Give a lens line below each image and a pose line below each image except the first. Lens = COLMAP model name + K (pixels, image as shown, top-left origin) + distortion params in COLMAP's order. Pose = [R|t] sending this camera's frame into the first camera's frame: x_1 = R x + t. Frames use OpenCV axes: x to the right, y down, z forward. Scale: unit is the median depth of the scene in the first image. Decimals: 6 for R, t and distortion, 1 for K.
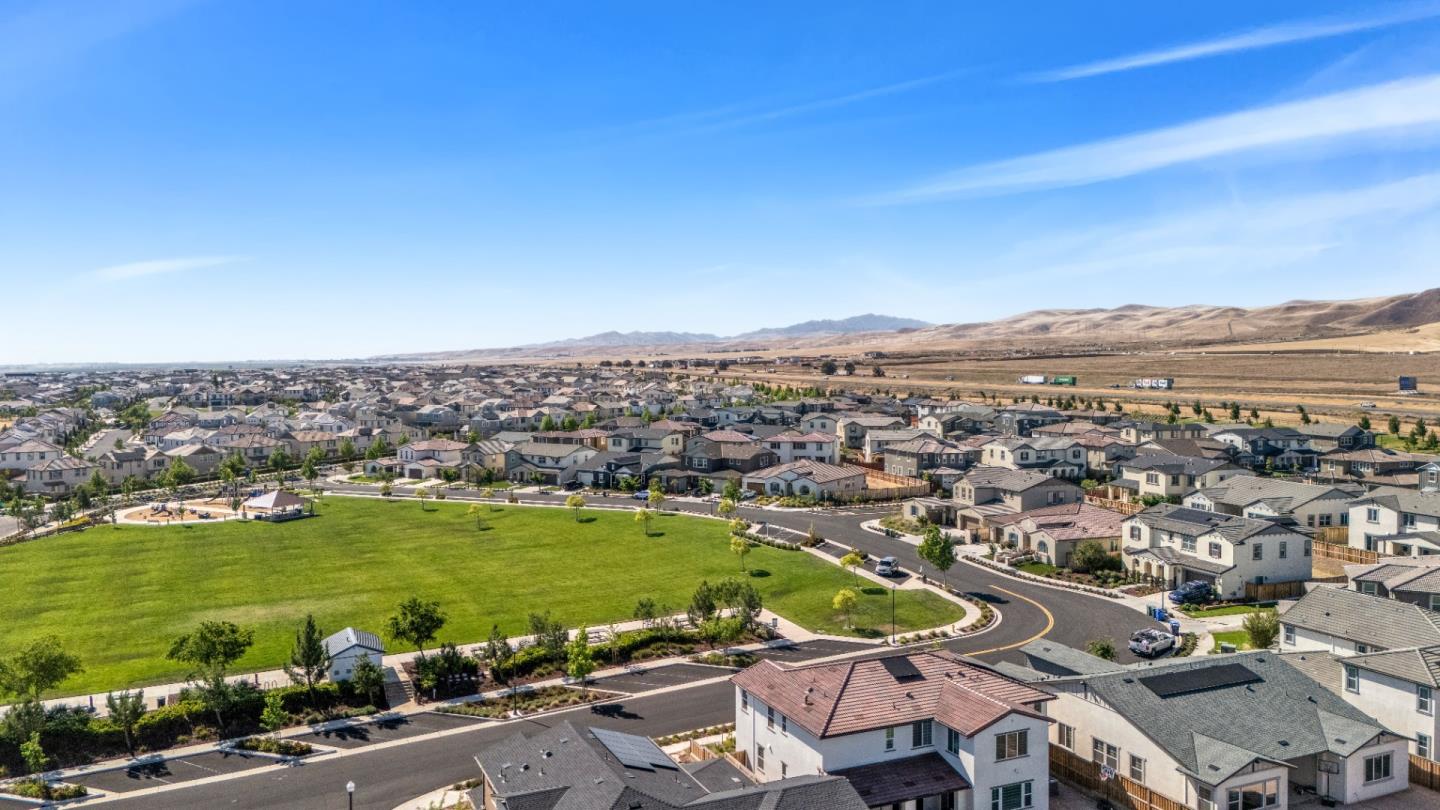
lens RADIAL K [[1094.1, 0, 720.0], [0, 1094.1, 405.0], [0, 0, 1]] dist [0.081374, -0.049871]
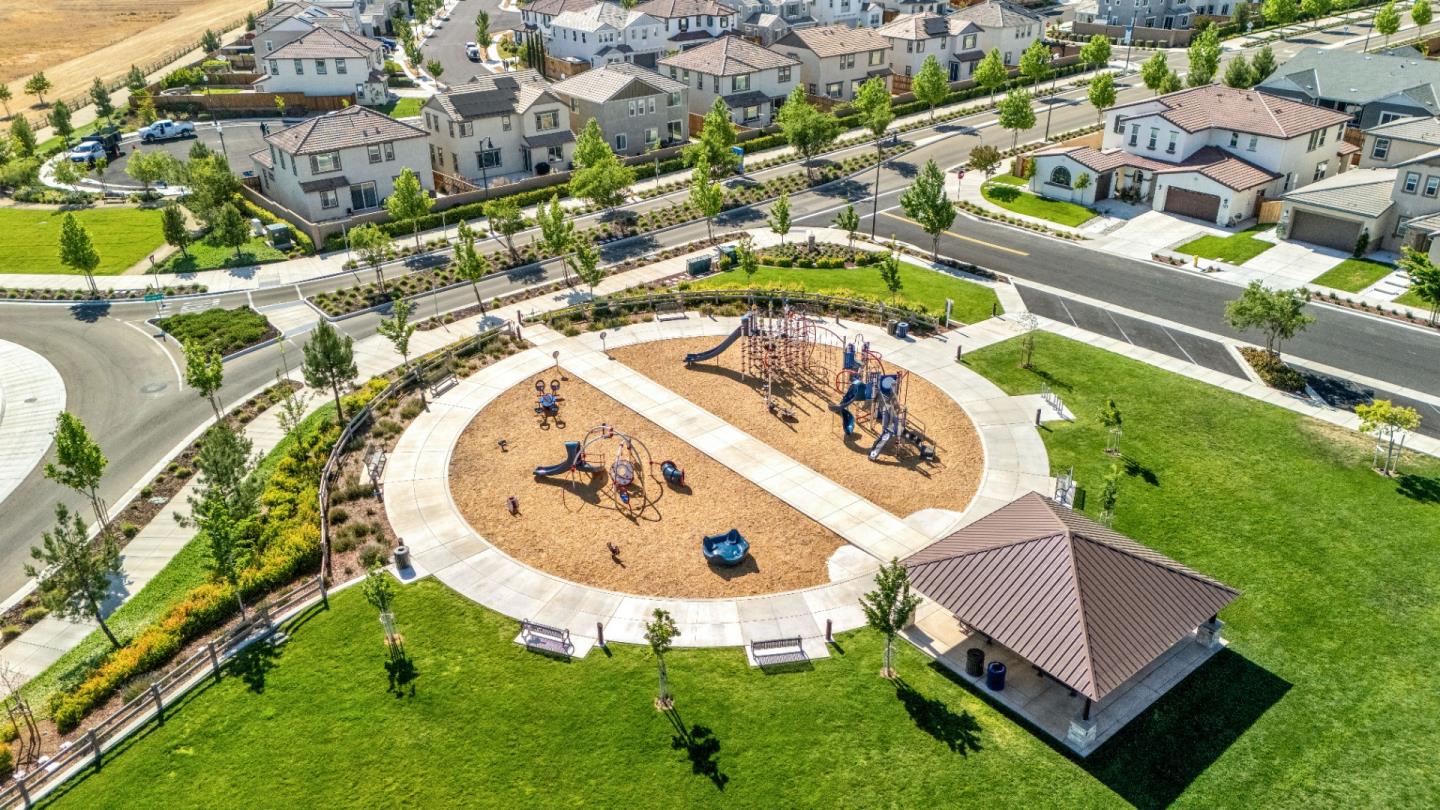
lens RADIAL K [[1058.6, 0, 720.0], [0, 1058.6, 405.0], [0, 0, 1]] dist [0.073167, -0.083111]
pose [[0.950232, 0.139698, -0.278467, -0.302298], [-0.012545, 0.910262, 0.413844, -0.018471], [0.311291, -0.389754, 0.866712, 0.605218]]
